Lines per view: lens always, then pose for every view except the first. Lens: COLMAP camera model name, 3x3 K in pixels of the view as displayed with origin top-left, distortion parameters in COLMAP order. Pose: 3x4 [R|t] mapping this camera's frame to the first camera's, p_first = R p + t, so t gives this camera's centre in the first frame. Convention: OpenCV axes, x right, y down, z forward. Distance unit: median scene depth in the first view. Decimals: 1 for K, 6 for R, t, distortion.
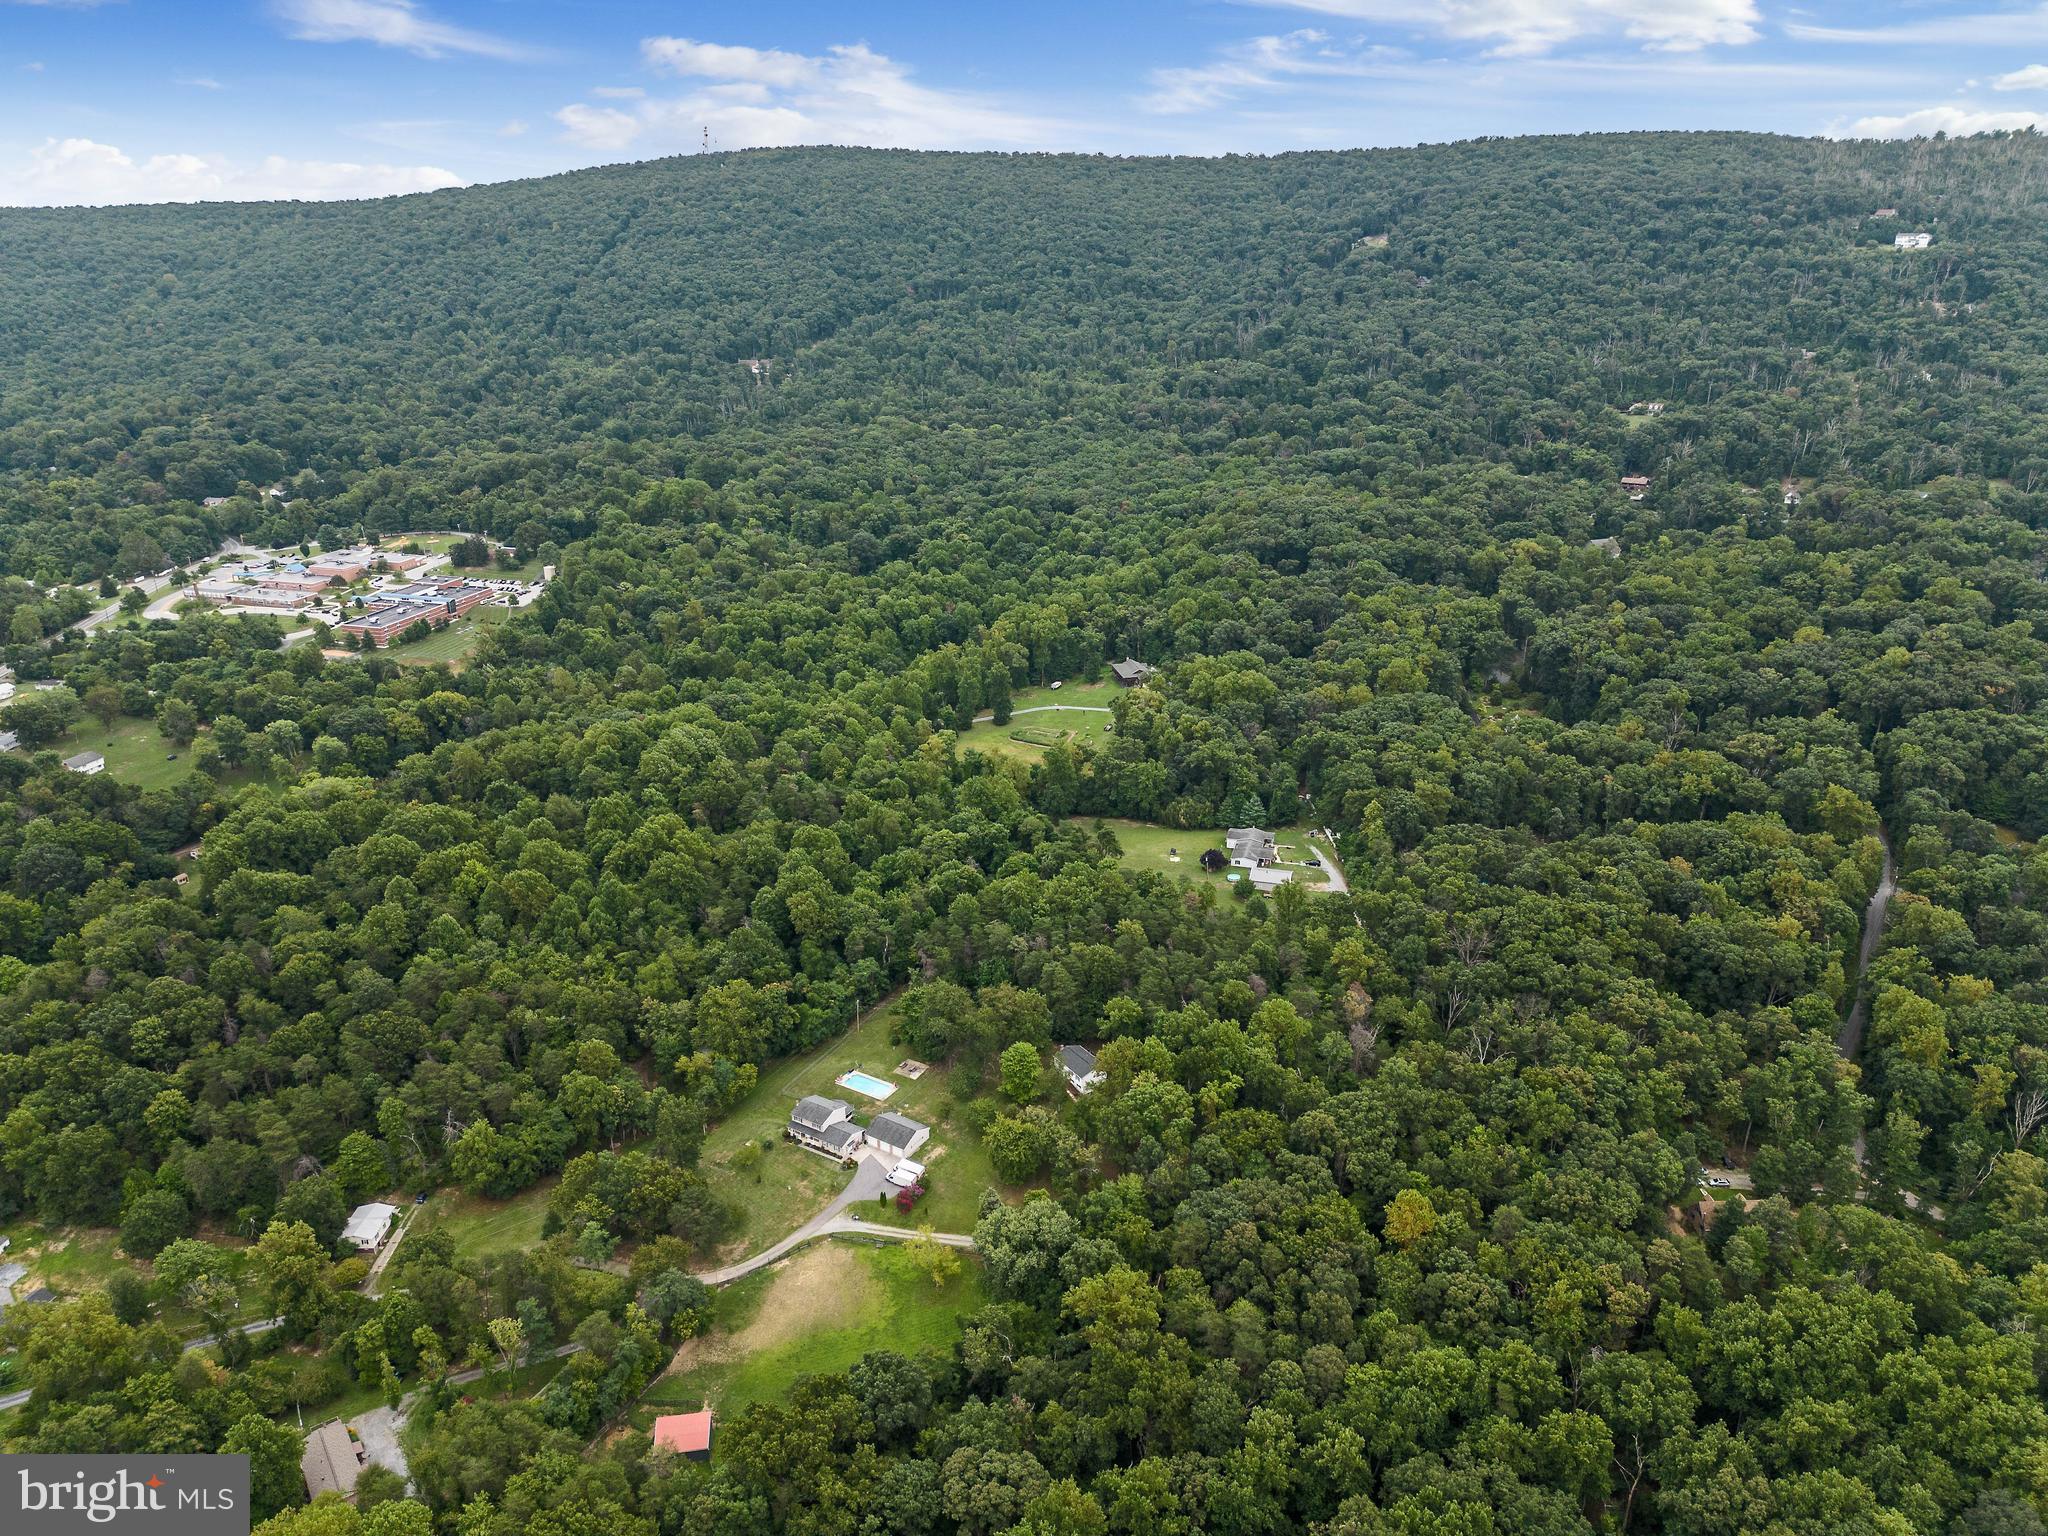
lens RADIAL K [[1435.8, 0, 1024.0], [0, 1435.8, 768.0], [0, 0, 1]] dist [0.072705, -0.070822]
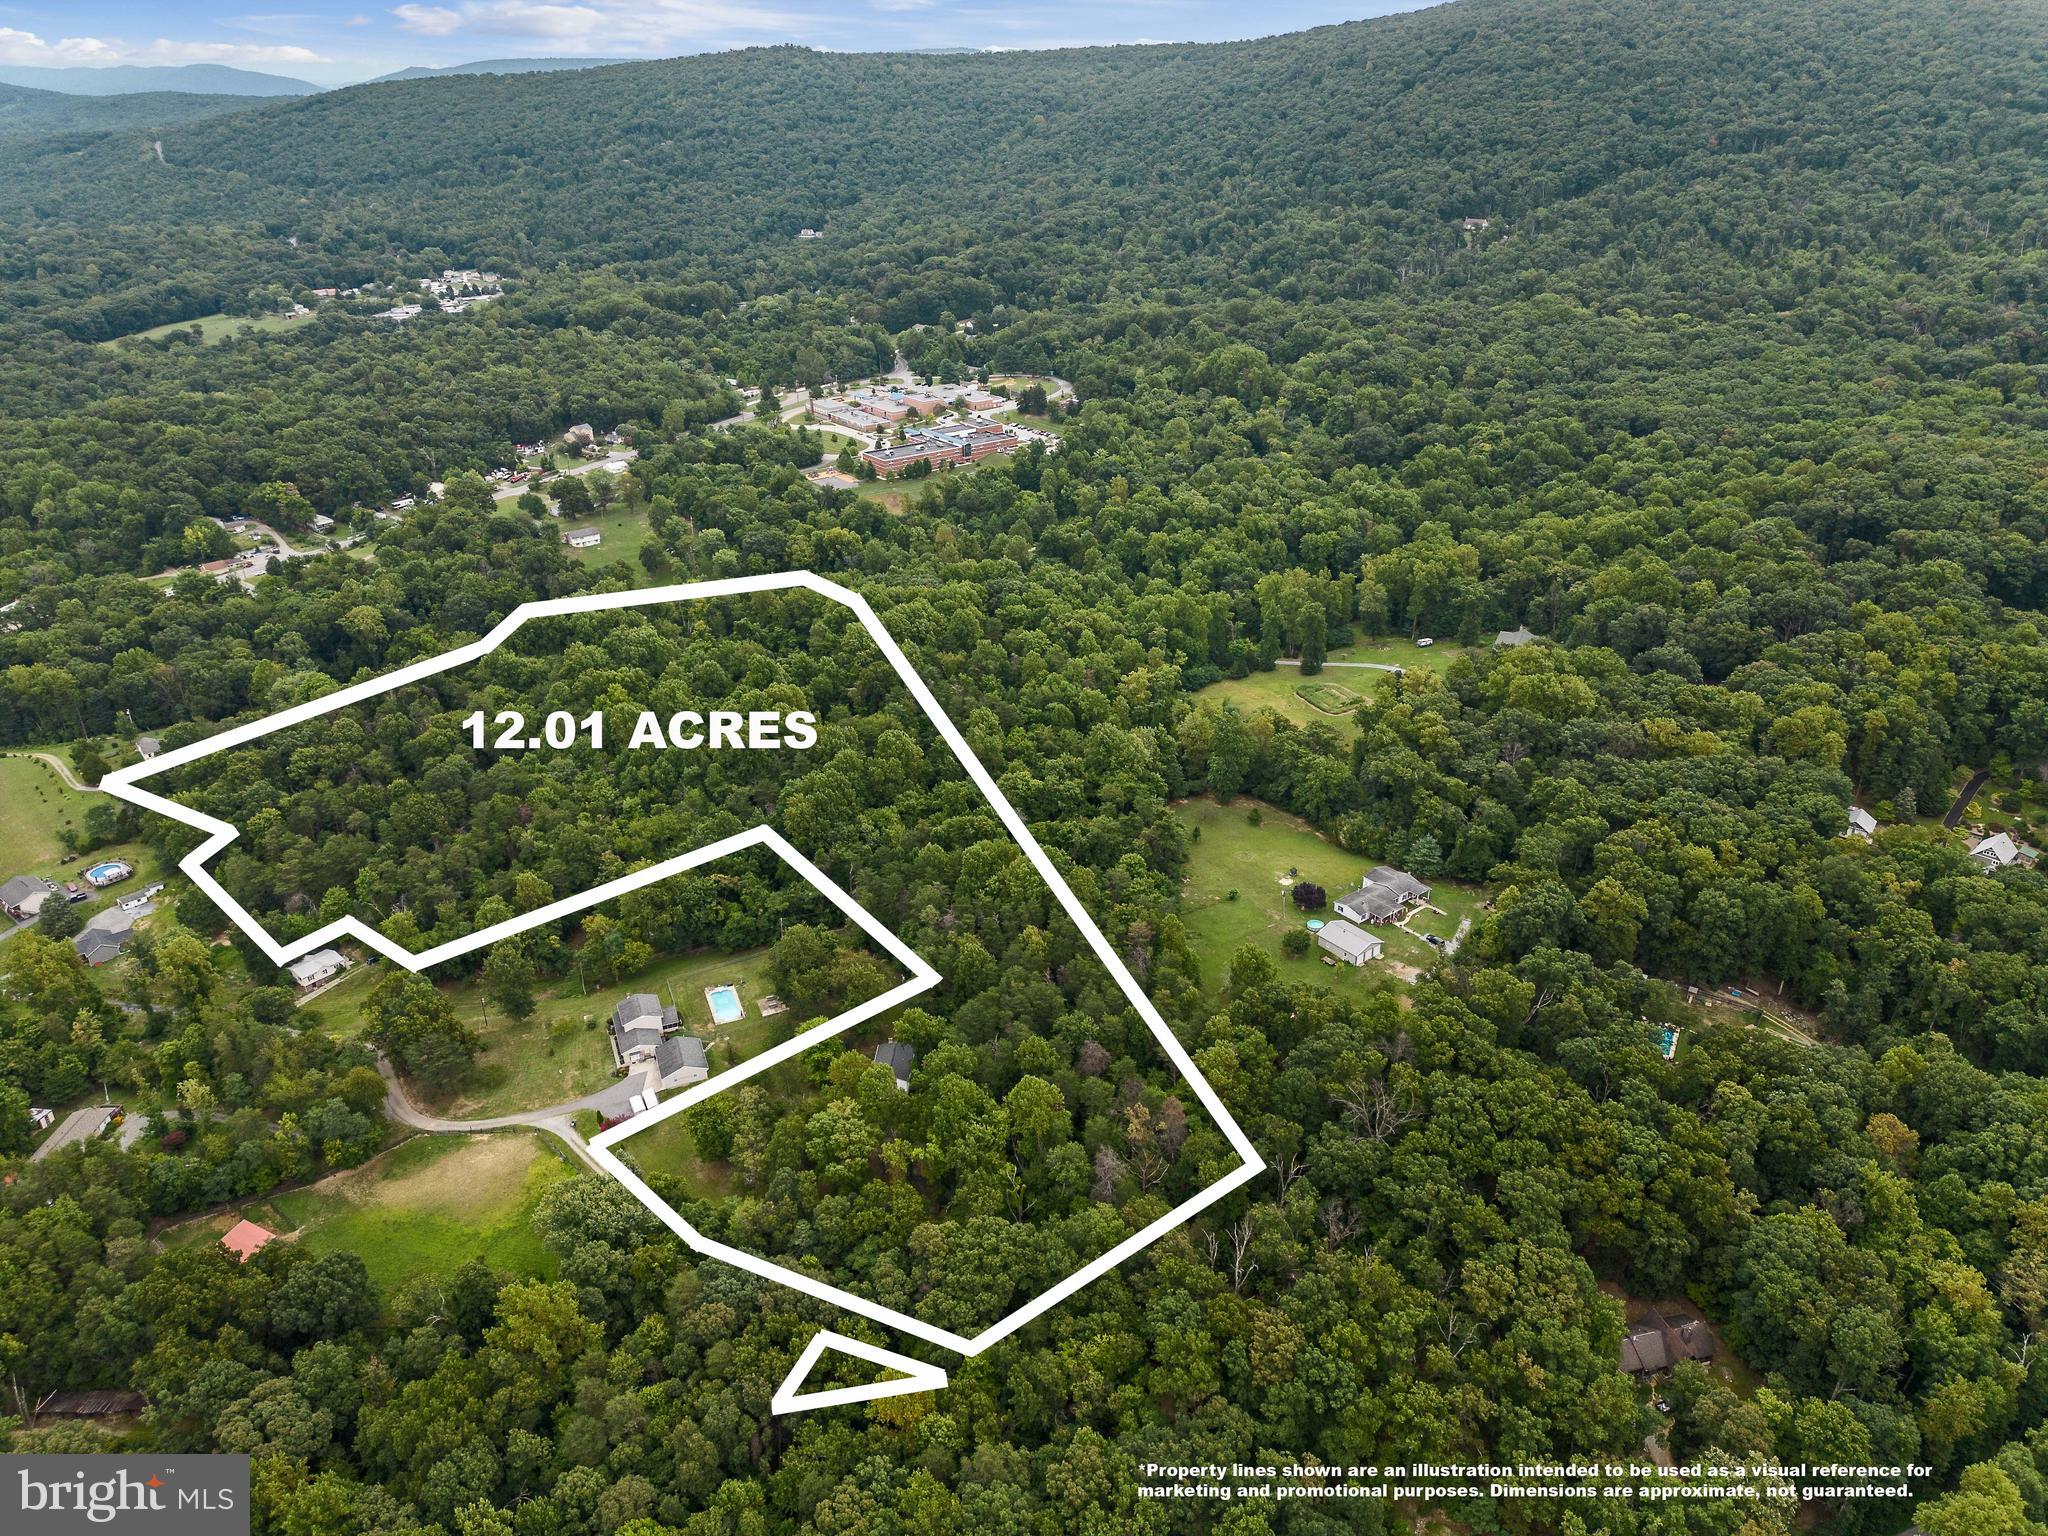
lens RADIAL K [[1435.8, 0, 1024.0], [0, 1435.8, 768.0], [0, 0, 1]] dist [0.072705, -0.070822]
pose [[0.804657, 0.257547, -0.534974, 0.399080], [-0.206467, 0.966165, 0.154582, -0.092073], [0.556685, -0.013931, 0.830607, 0.242302]]
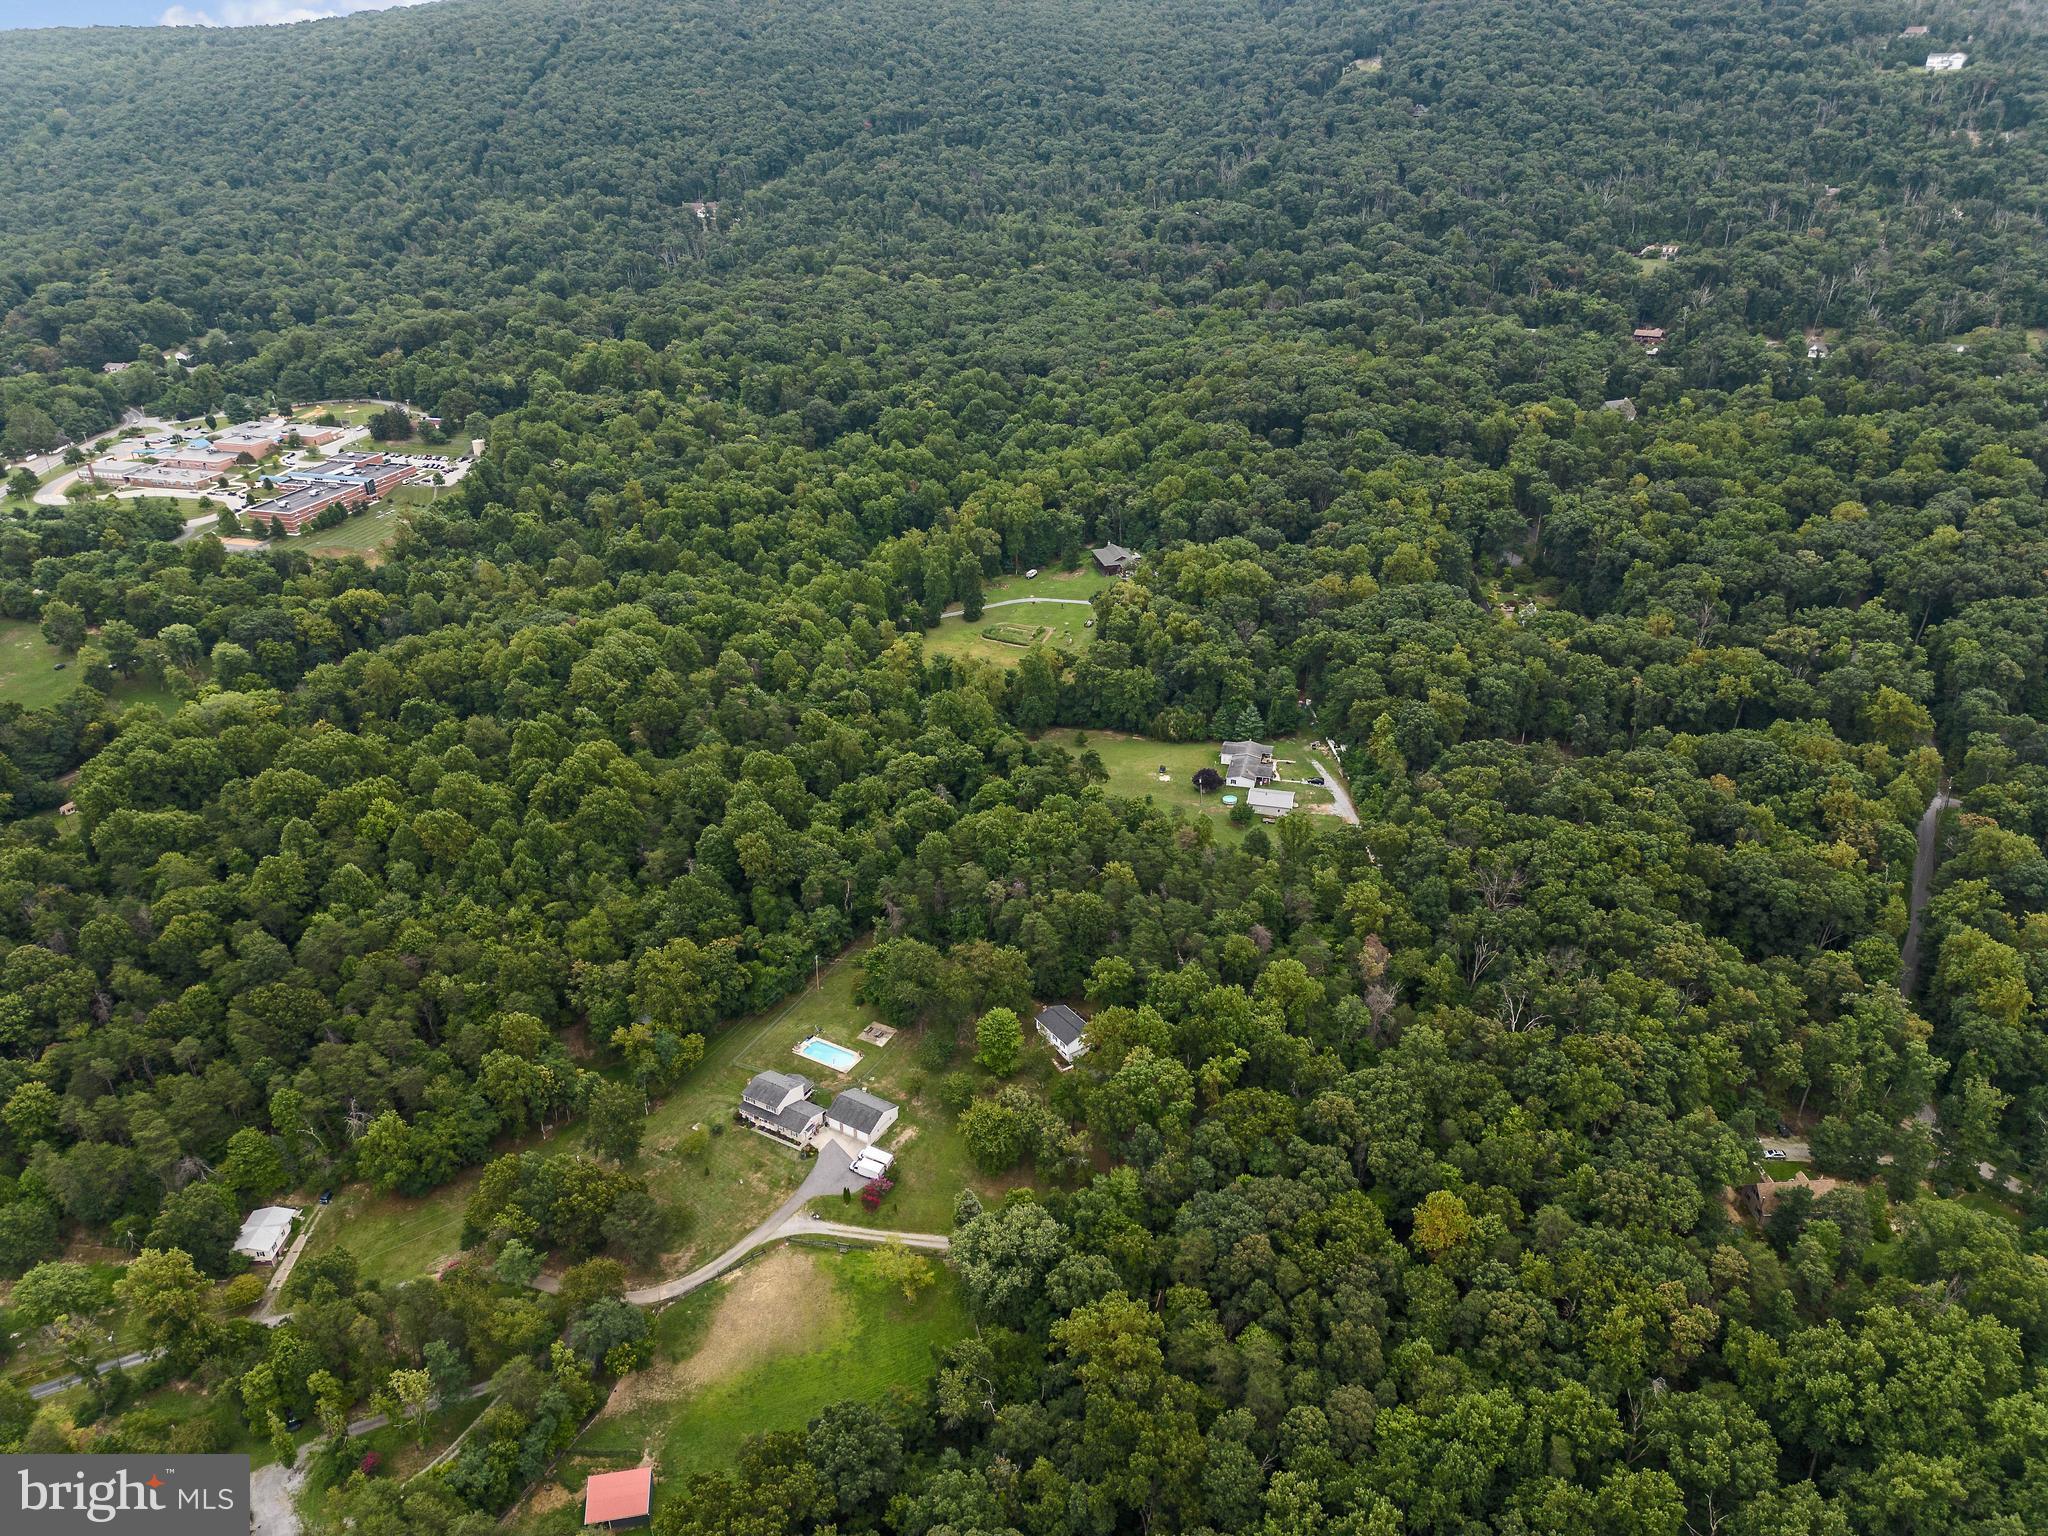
lens RADIAL K [[1435.8, 0, 1024.0], [0, 1435.8, 768.0], [0, 0, 1]] dist [0.072705, -0.070822]
pose [[0.999752, -0.013615, 0.017633, -0.000273], [0.011773, 0.994853, 0.100640, -0.035230], [-0.018912, -0.100408, 0.994767, 0.093815]]
